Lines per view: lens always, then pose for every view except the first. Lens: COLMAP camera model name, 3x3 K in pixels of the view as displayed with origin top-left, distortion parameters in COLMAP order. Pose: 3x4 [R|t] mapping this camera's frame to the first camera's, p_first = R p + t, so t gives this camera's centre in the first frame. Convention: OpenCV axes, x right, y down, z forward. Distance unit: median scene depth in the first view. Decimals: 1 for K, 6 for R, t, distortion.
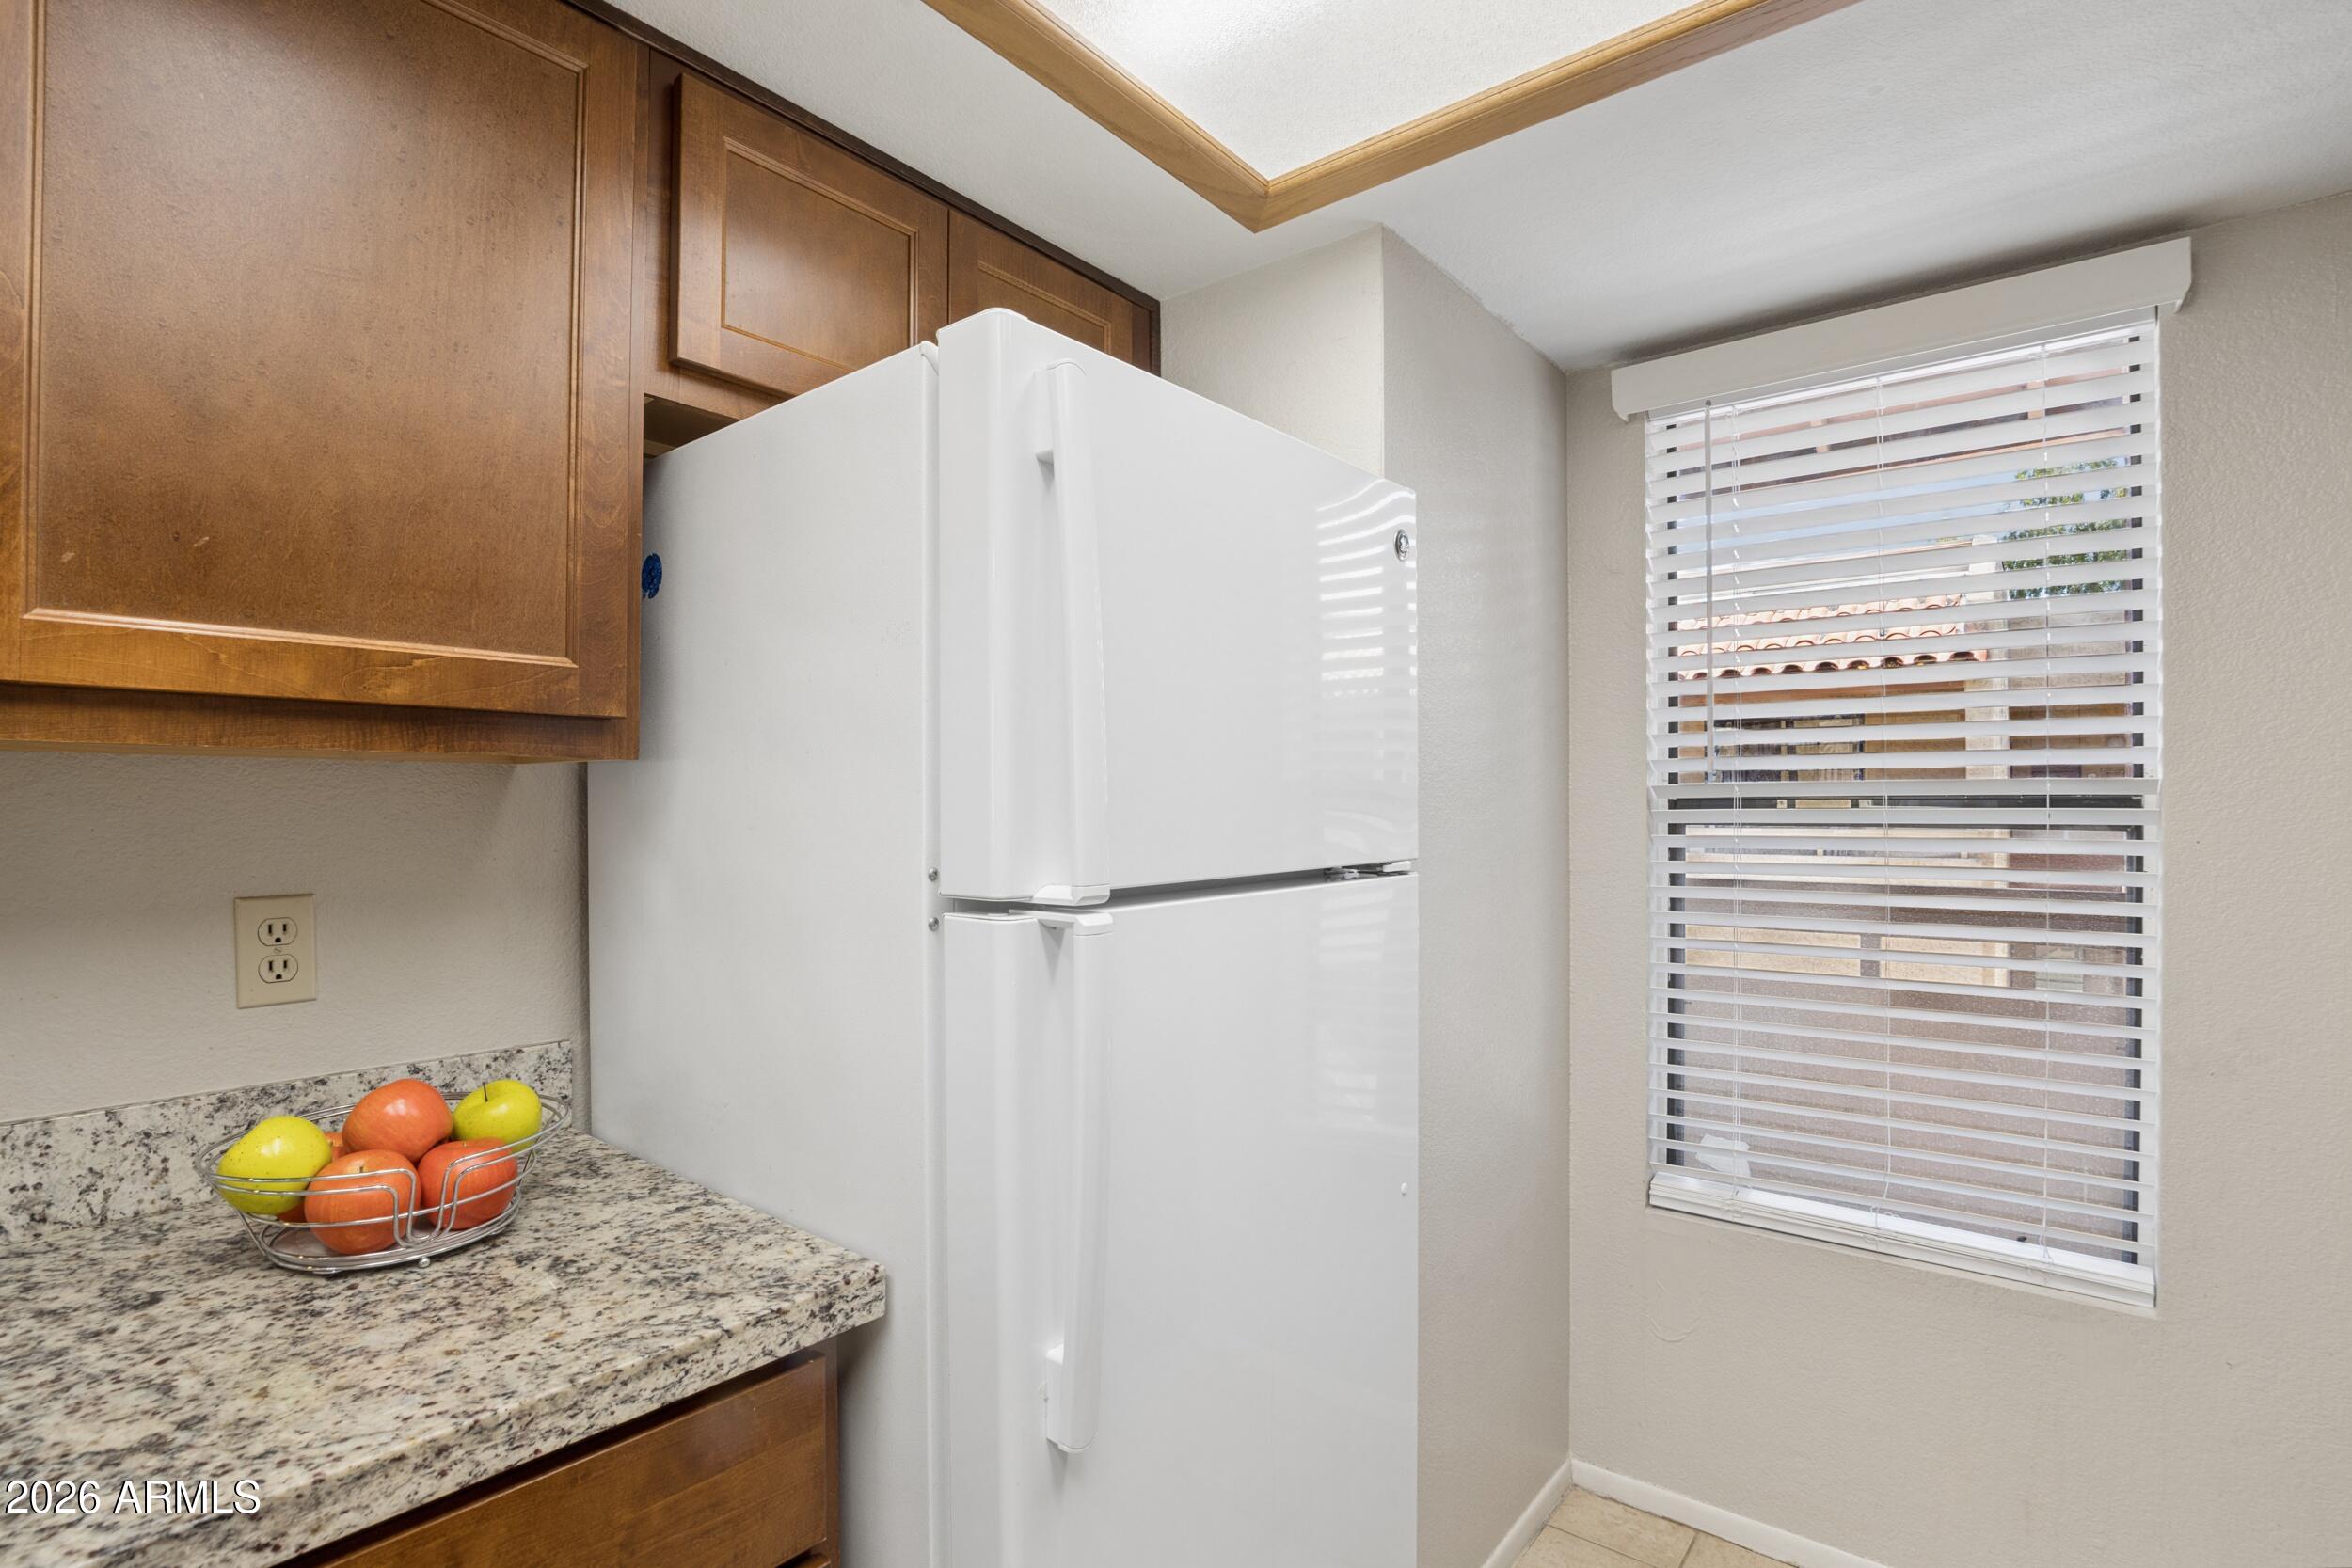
lens RADIAL K [[1112.2, 0, 1191.7], [0, 1112.2, 799.2], [0, 0, 1]] dist [-0.040226, 0.005332]
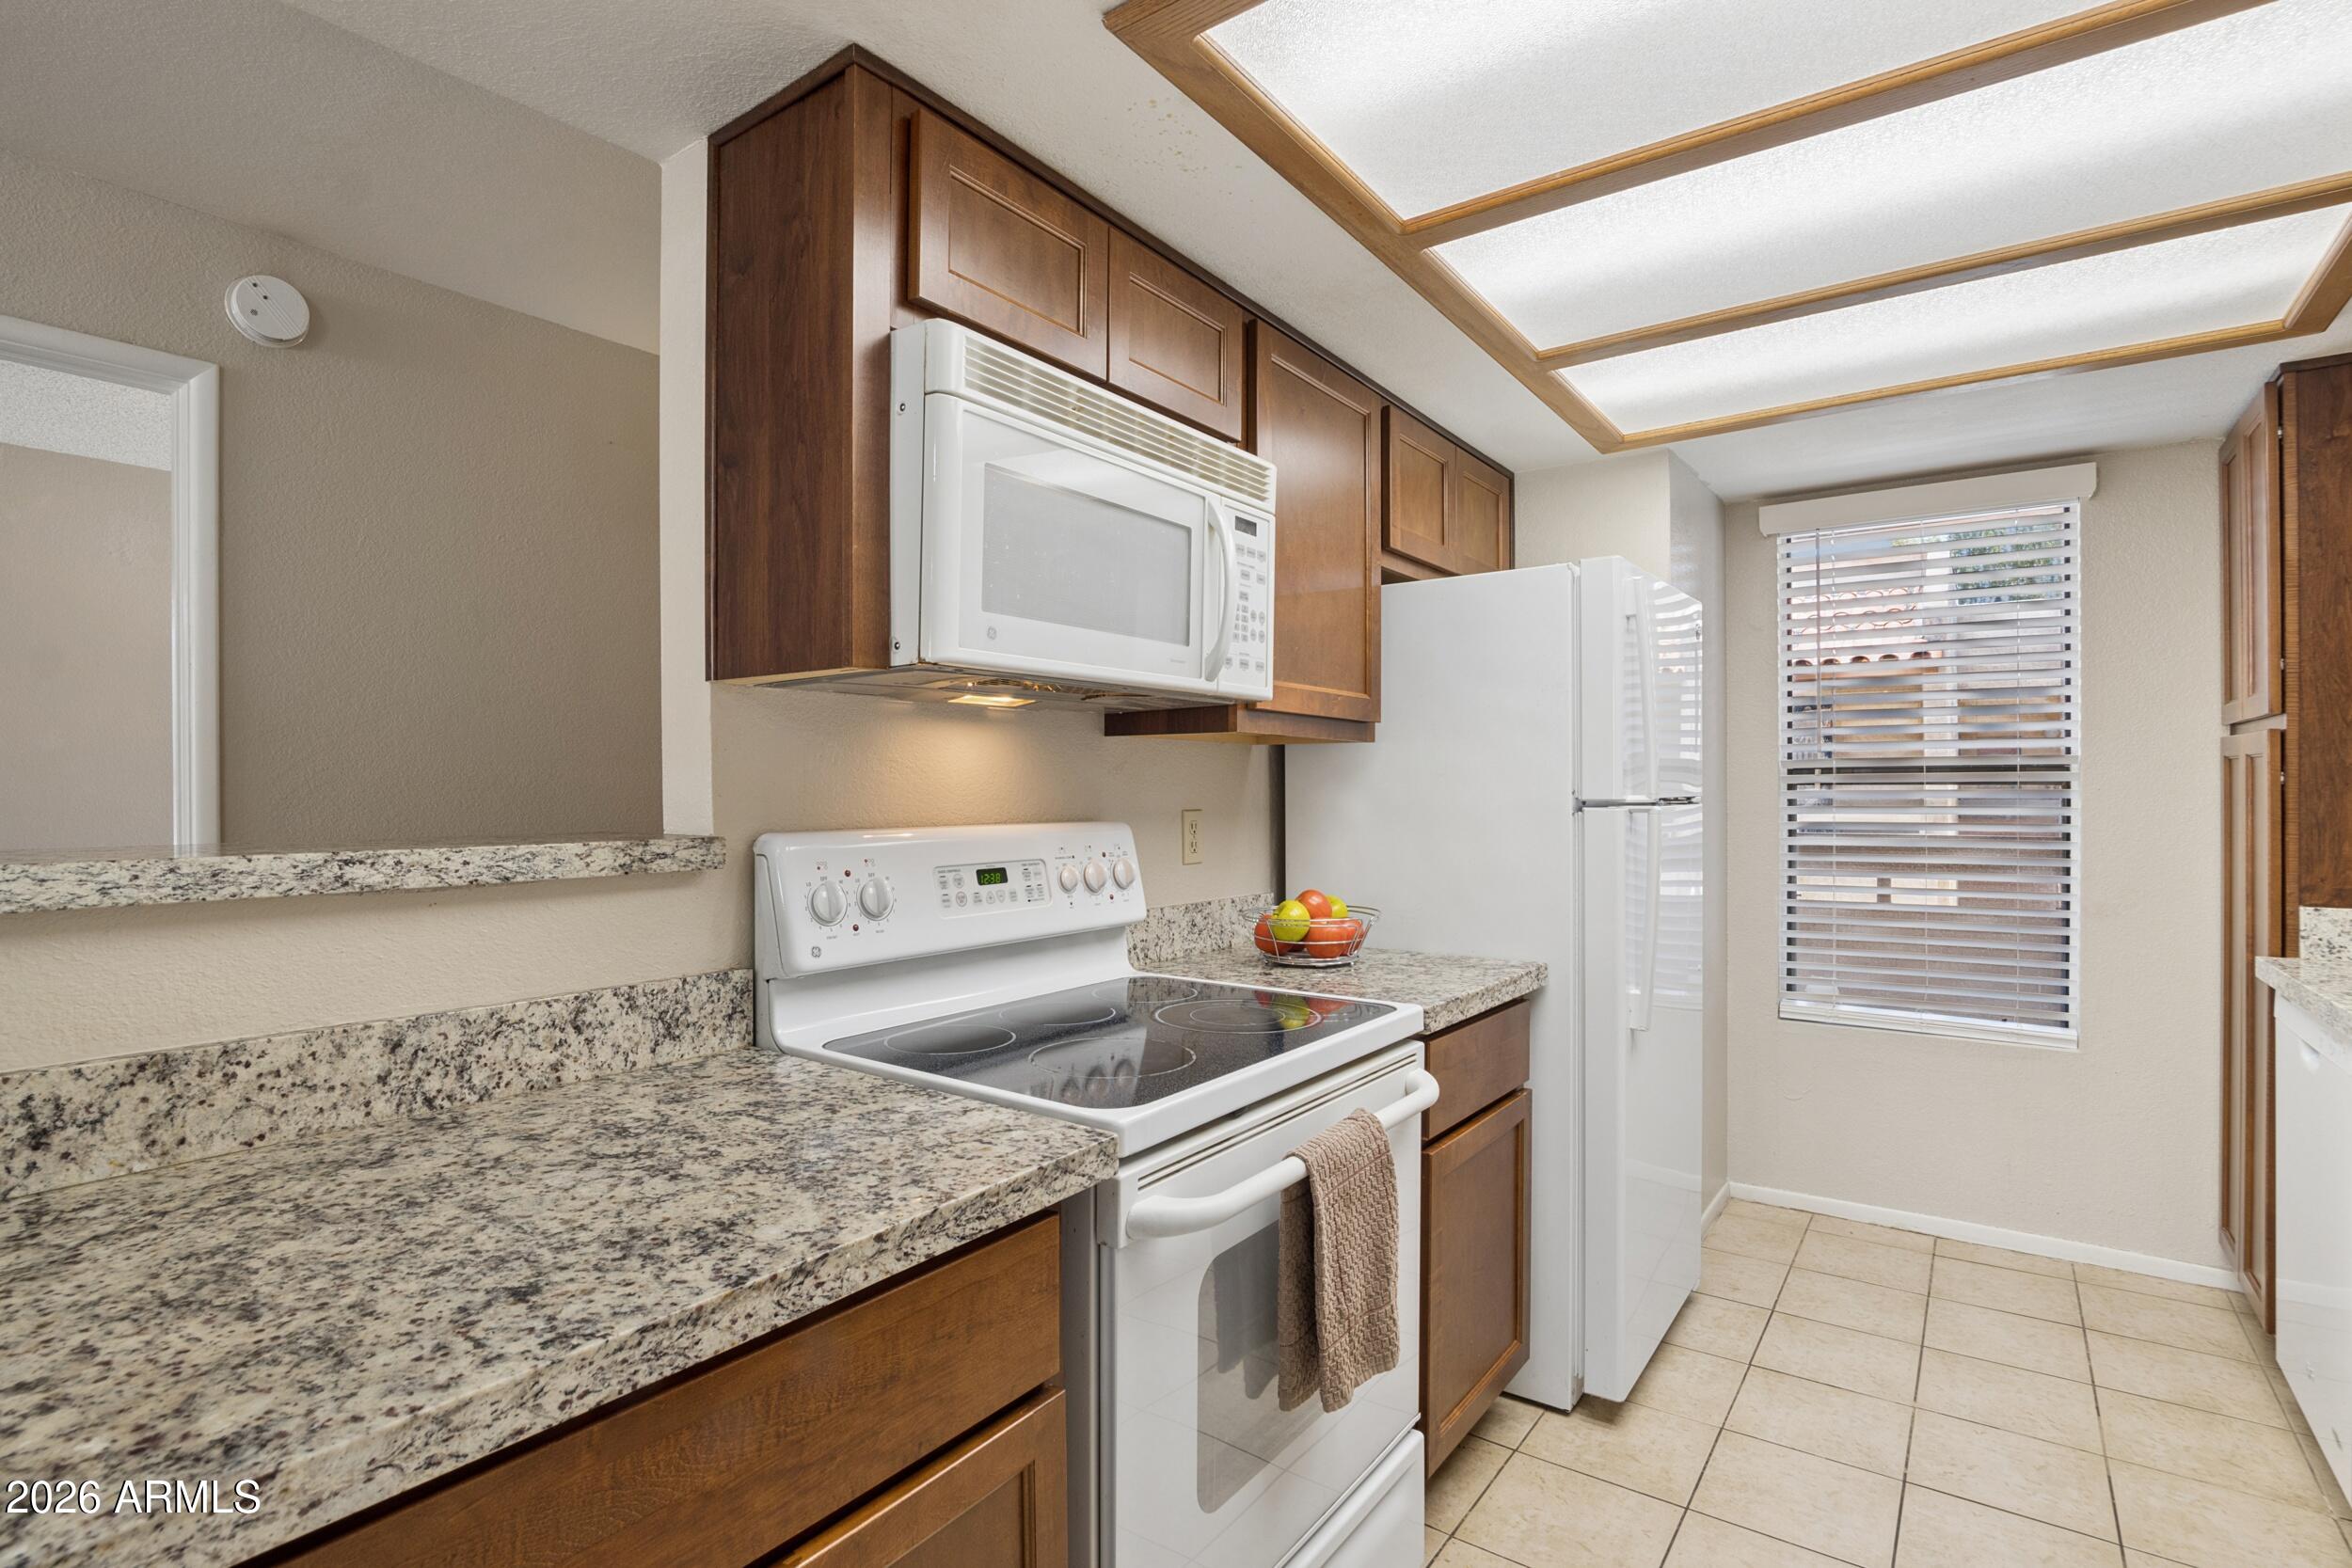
lens RADIAL K [[1112.2, 0, 1177.7], [0, 1112.2, 791.4], [0, 0, 1]] dist [-0.040226, 0.005332]
pose [[0.999455, -0.001214, 0.032987, -0.627370], [0.001066, 0.999989, 0.004513, 0.030107], [-0.032992, -0.004475, 0.999446, -0.712961]]
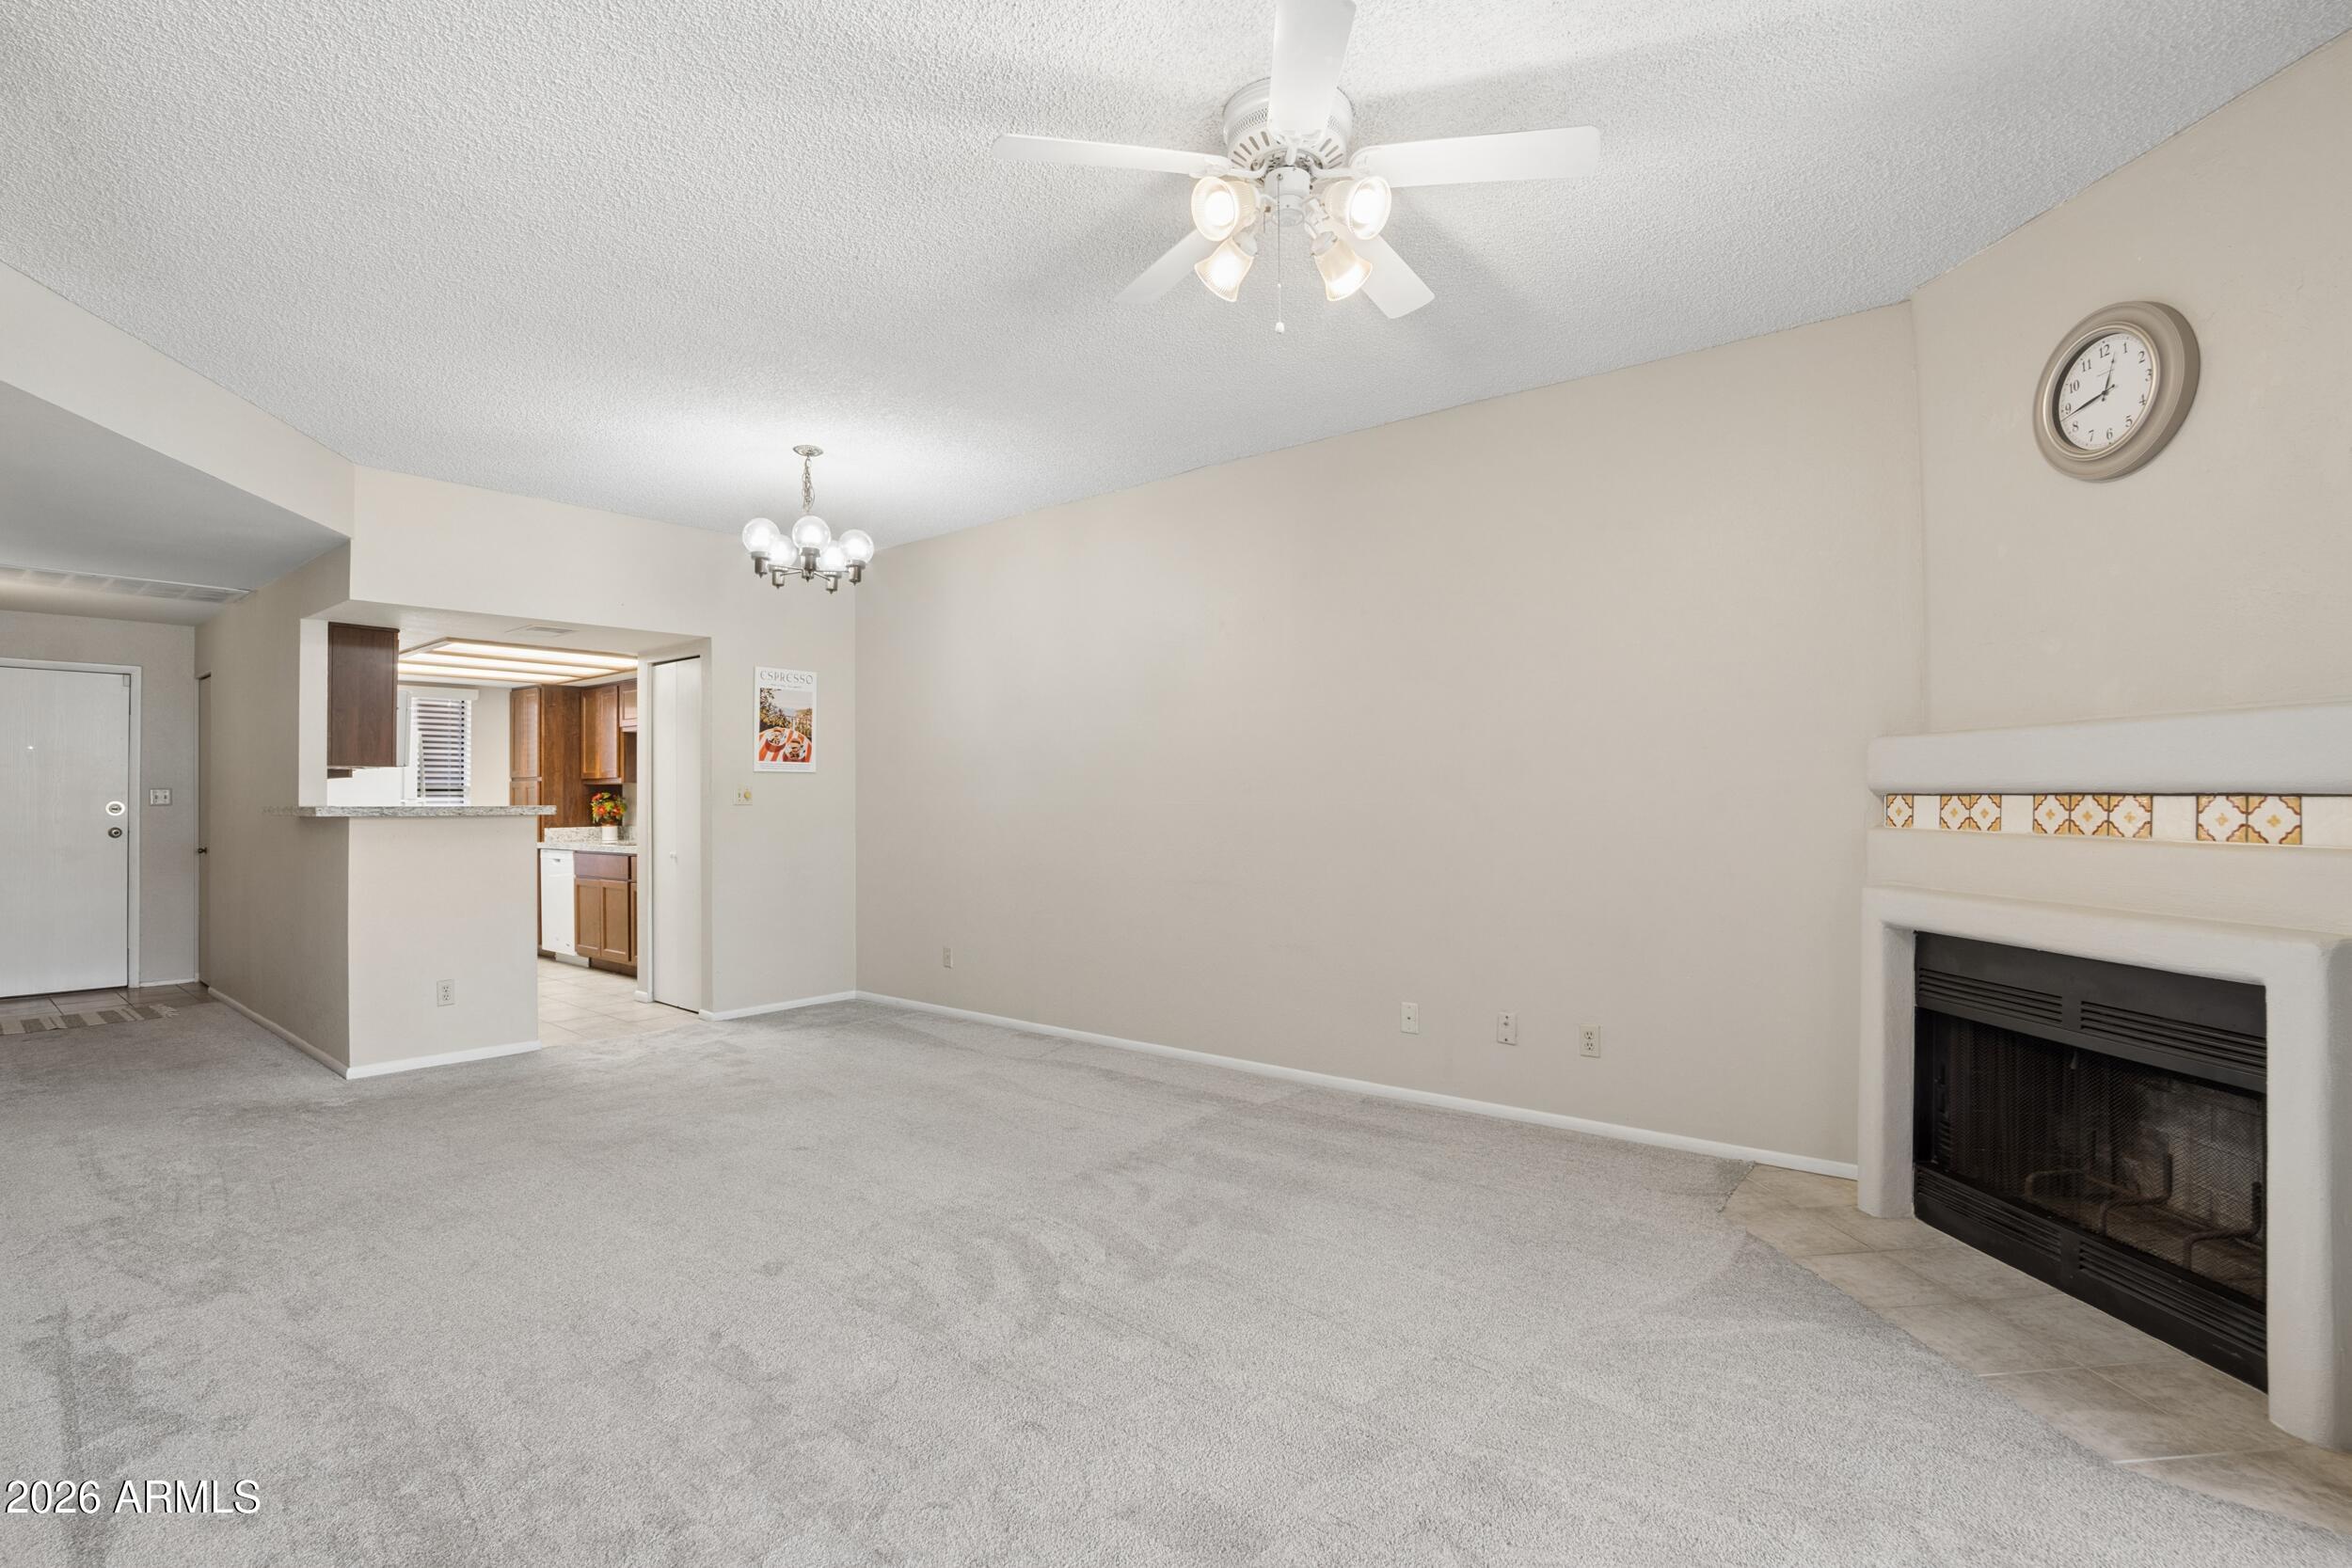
lens RADIAL K [[1112.2, 0, 1155.4], [0, 1112.2, 793.3], [0, 0, 1]] dist [-0.040226, 0.005332]
pose [[0.039389, 0.009211, 0.999181, -4.095567], [-0.001000, 0.999957, -0.009179, 0.060844], [-0.999223, -0.000638, 0.039397, -2.430790]]
